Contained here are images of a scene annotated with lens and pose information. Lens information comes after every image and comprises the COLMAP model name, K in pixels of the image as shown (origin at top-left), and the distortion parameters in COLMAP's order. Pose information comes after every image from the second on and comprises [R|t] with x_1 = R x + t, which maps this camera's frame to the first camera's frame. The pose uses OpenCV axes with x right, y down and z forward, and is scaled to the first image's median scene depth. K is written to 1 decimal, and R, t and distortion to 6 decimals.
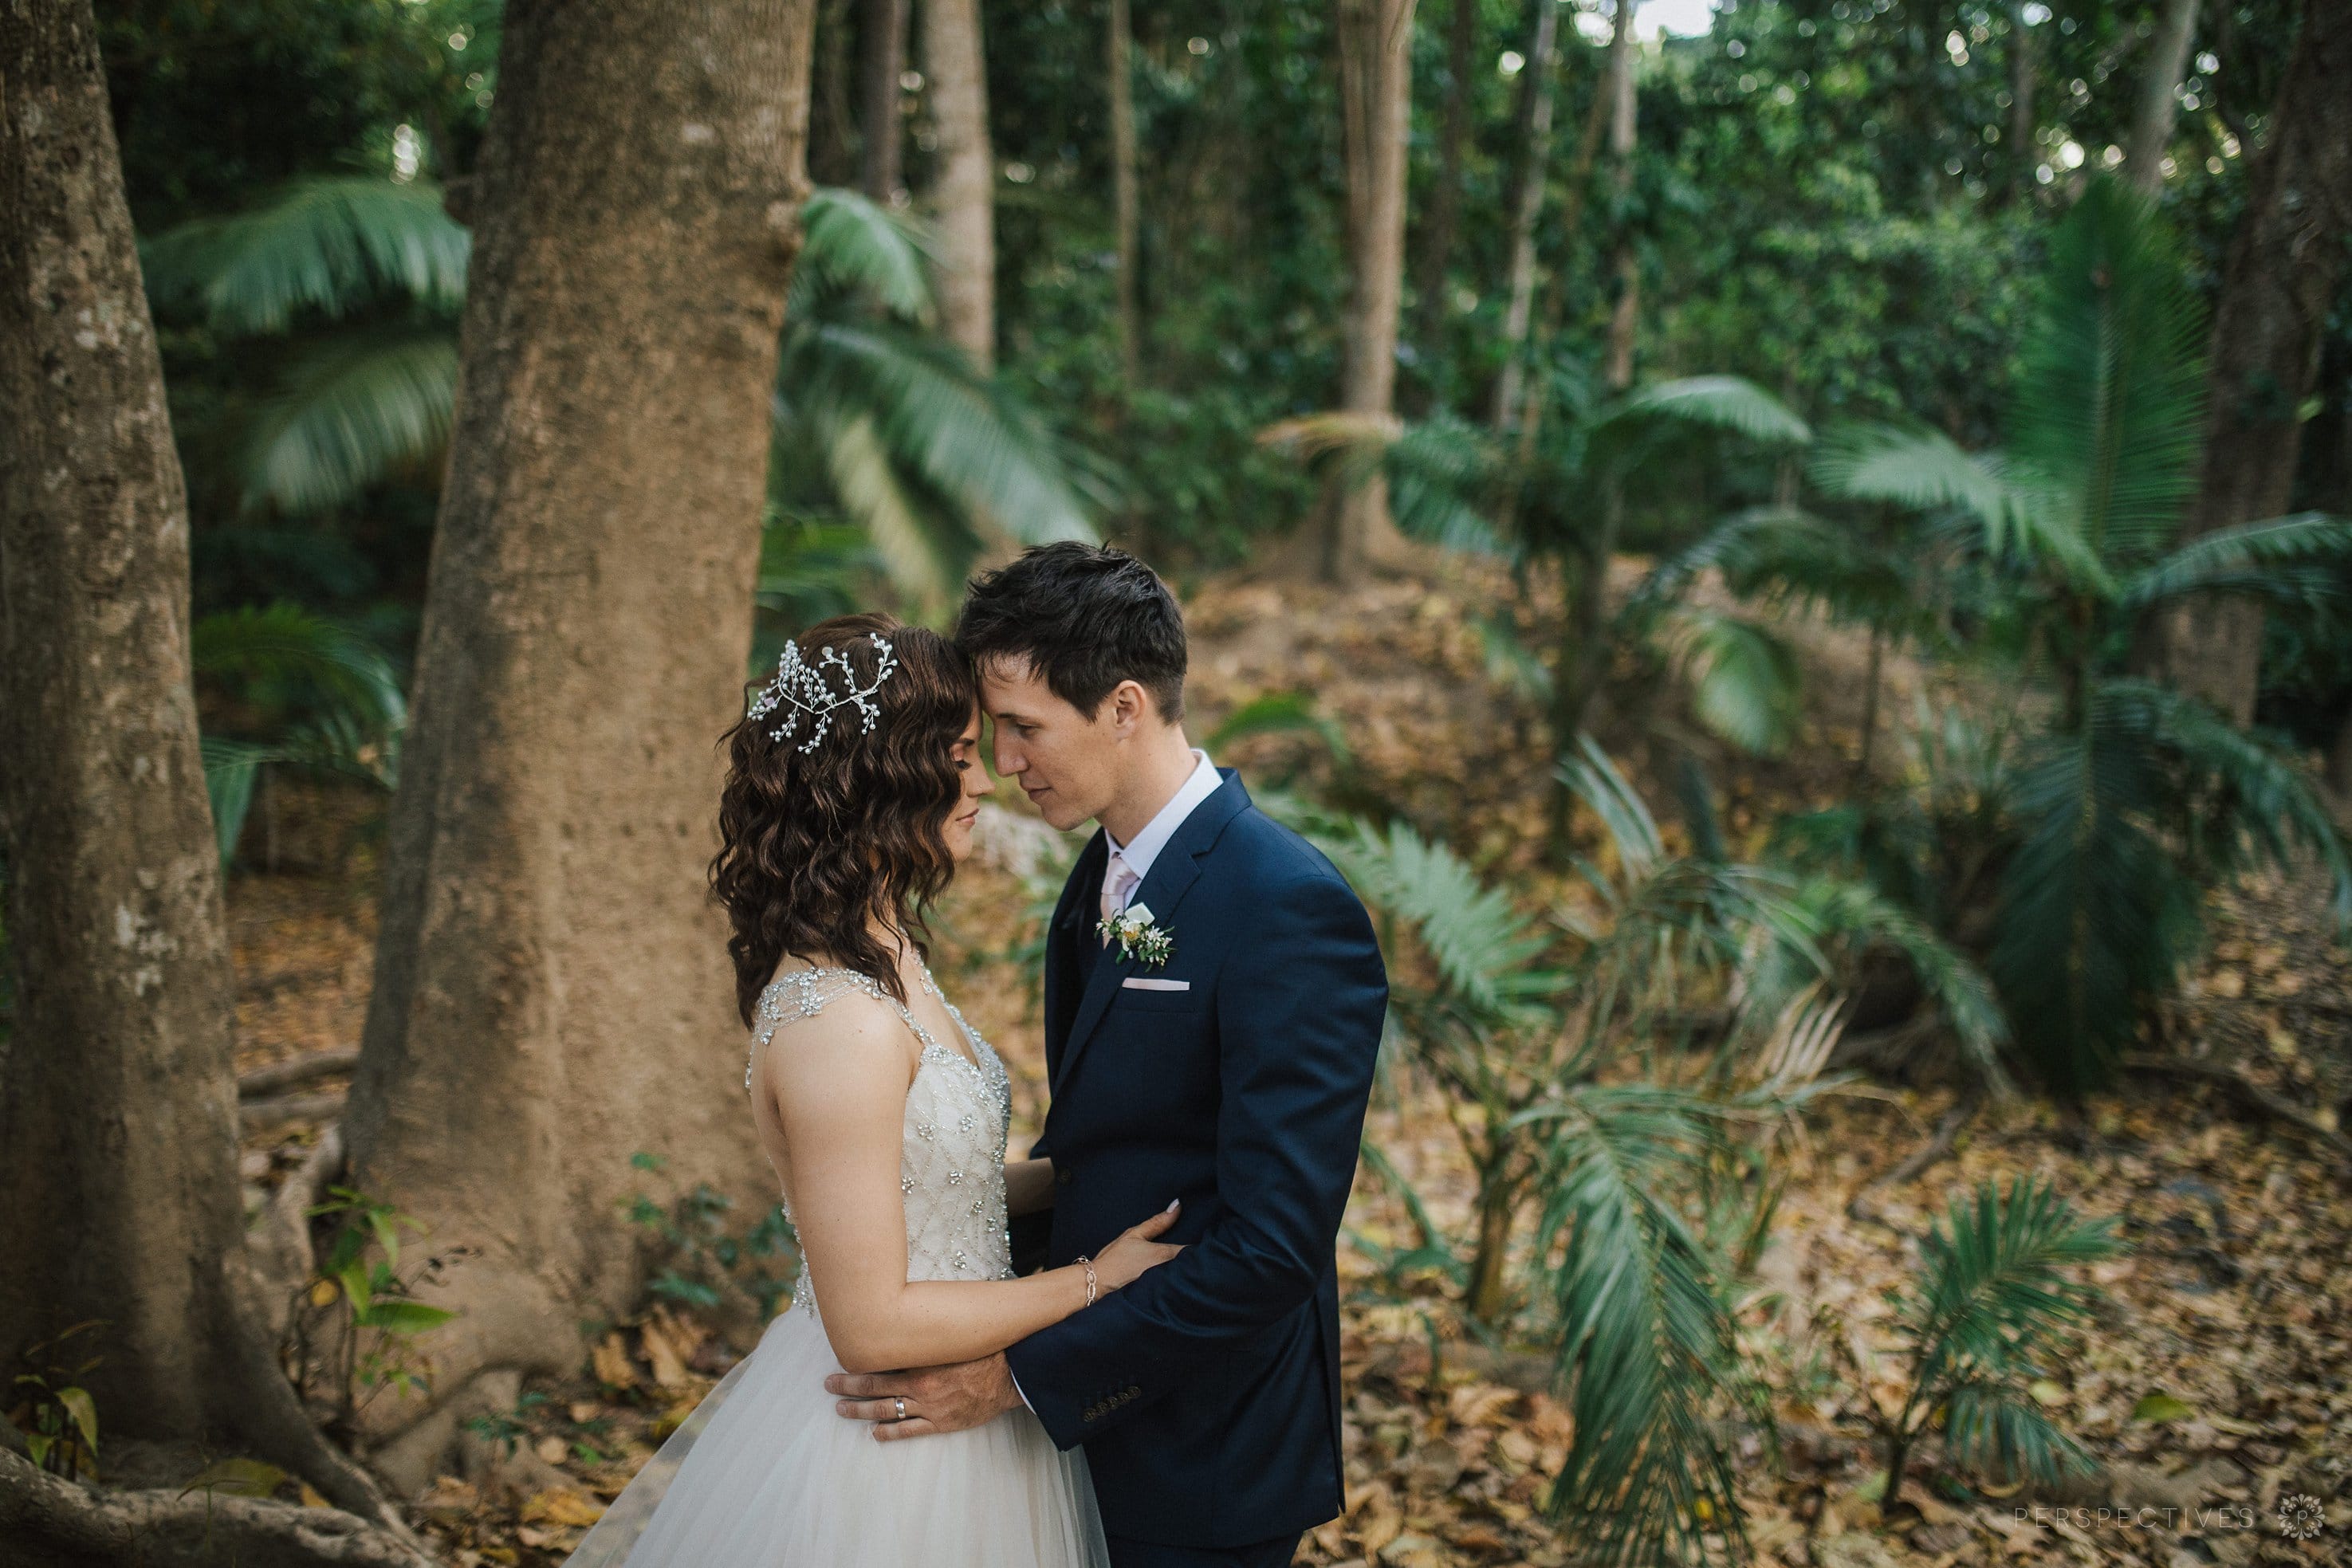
lens RADIAL K [[2241.0, 0, 1180.5], [0, 2241.0, 840.9], [0, 0, 1]] dist [-0.047515, 0.063634]
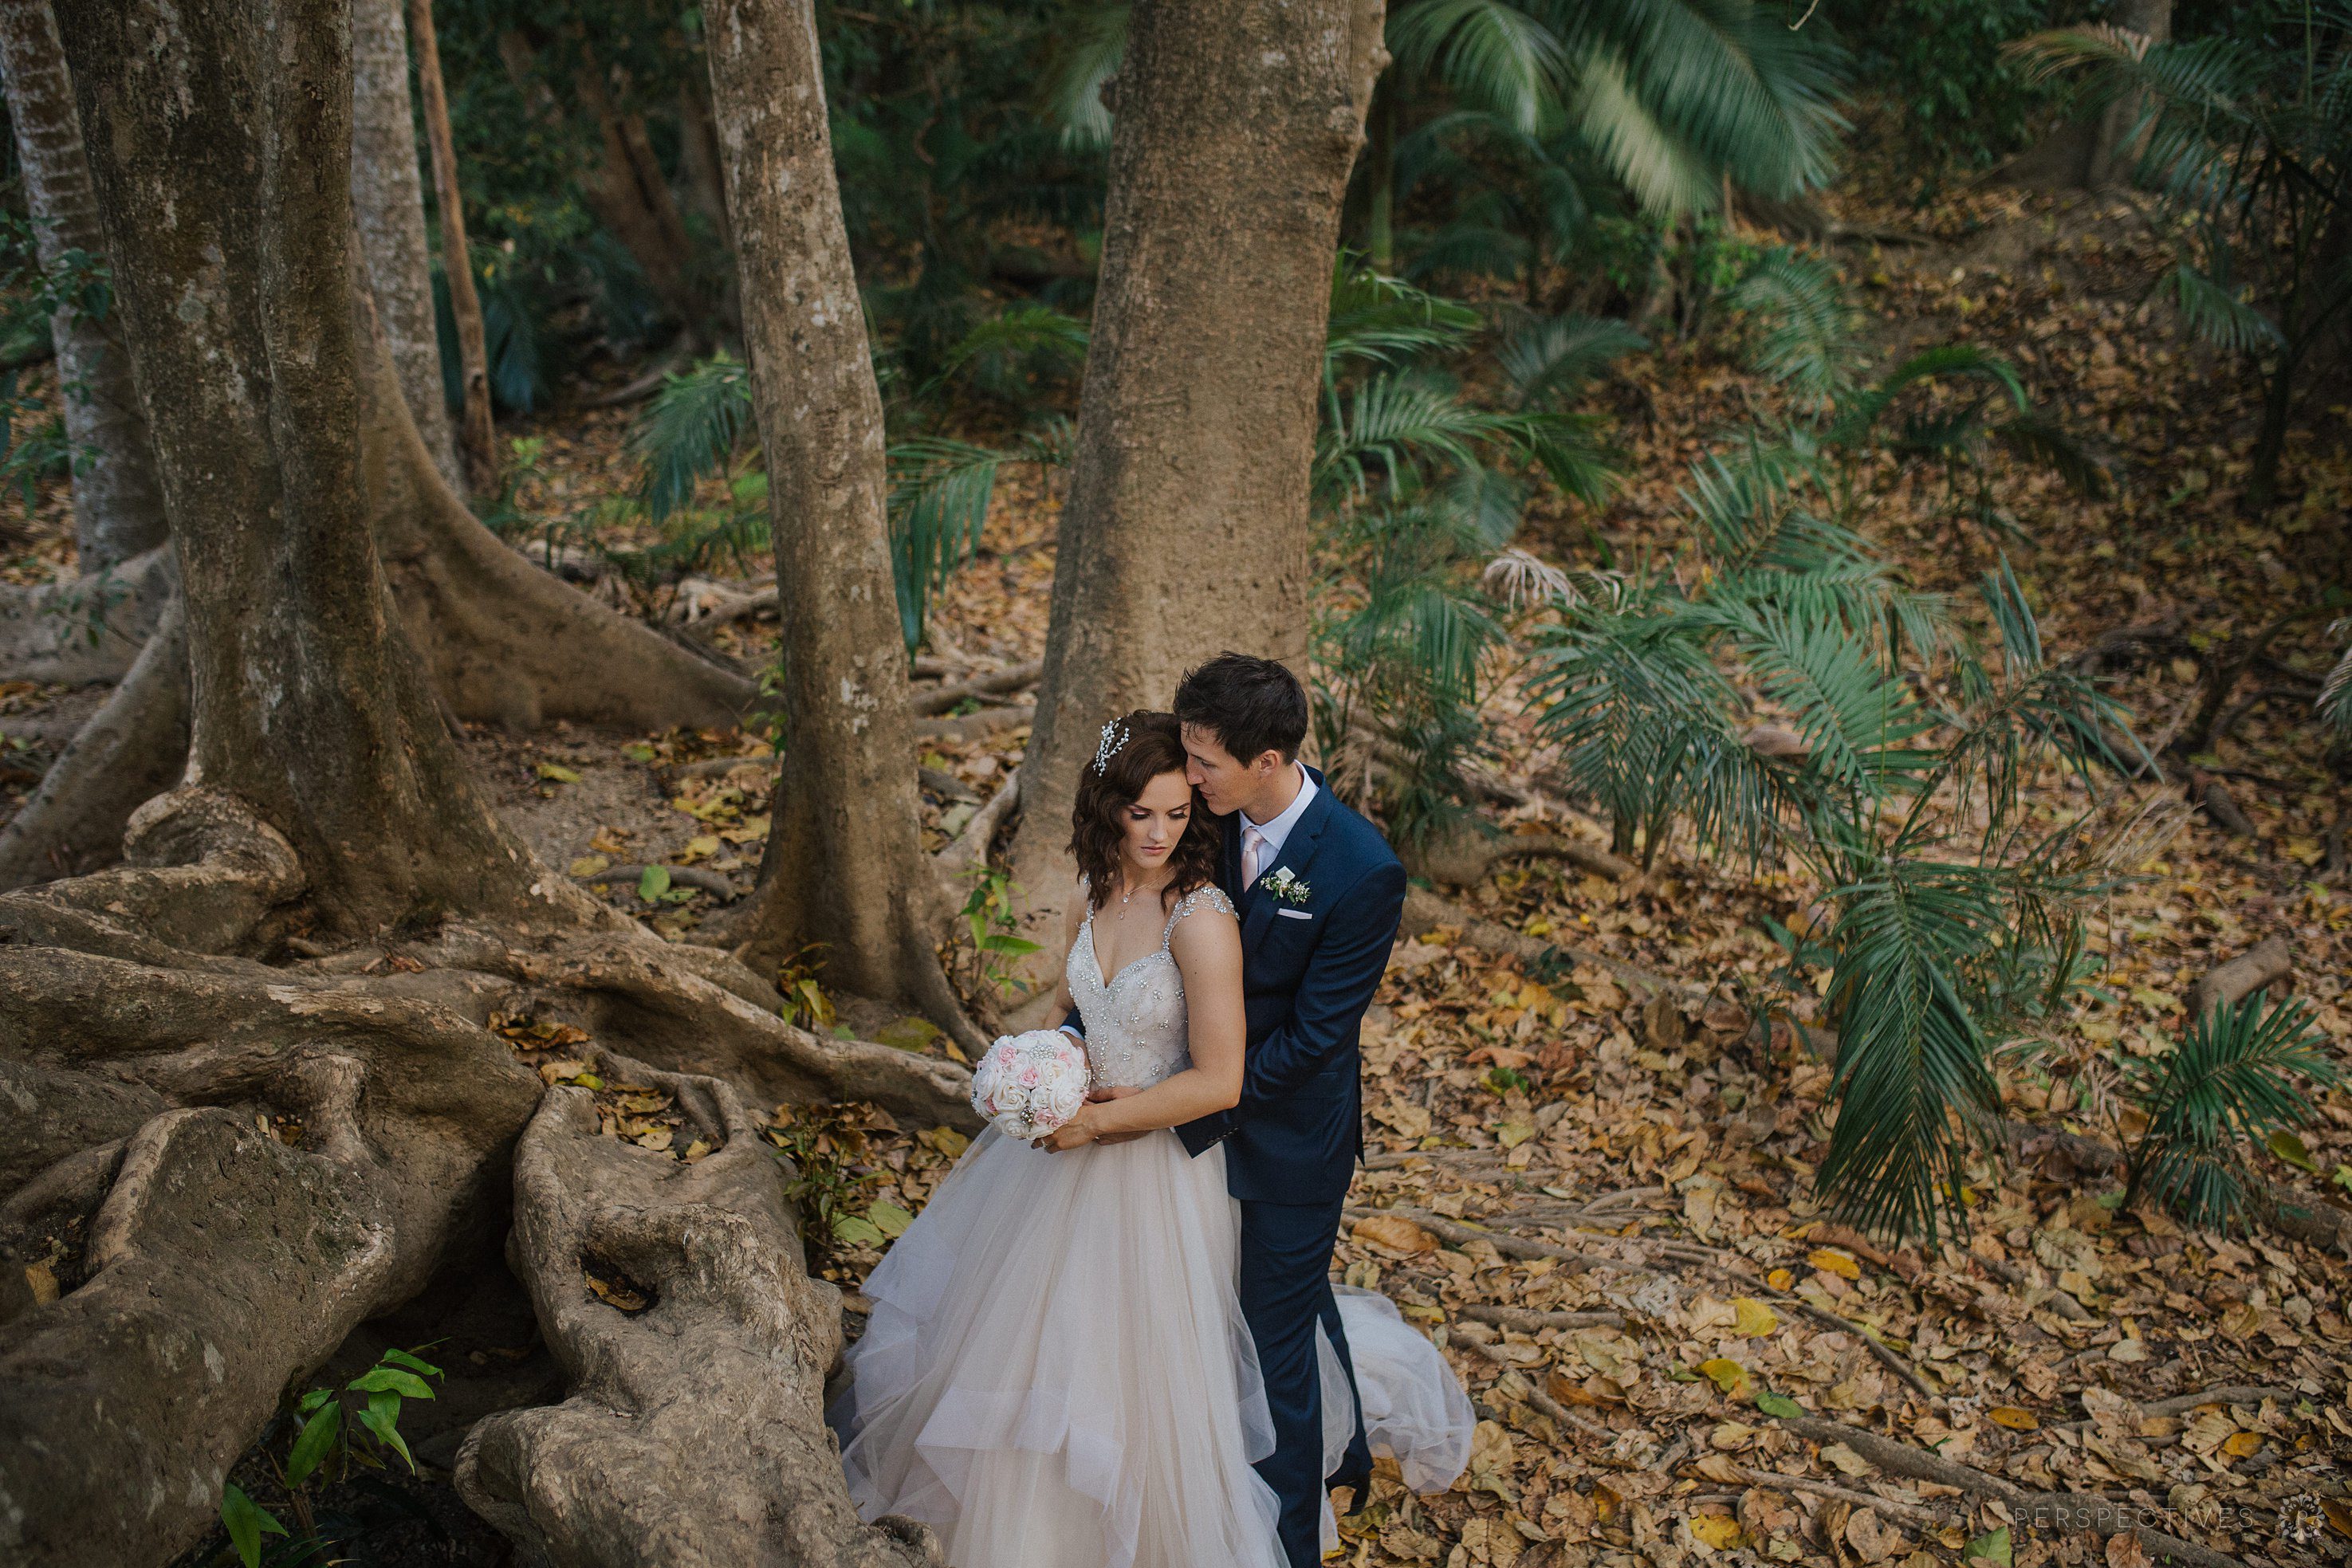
lens RADIAL K [[2241.0, 0, 1180.5], [0, 2241.0, 840.9], [0, 0, 1]] dist [-0.047515, 0.063634]
pose [[0.927476, 0.118649, -0.354557, 0.314015], [-0.030777, 0.969321, 0.243865, -0.247199], [0.372614, -0.215266, 0.902674, -0.360164]]
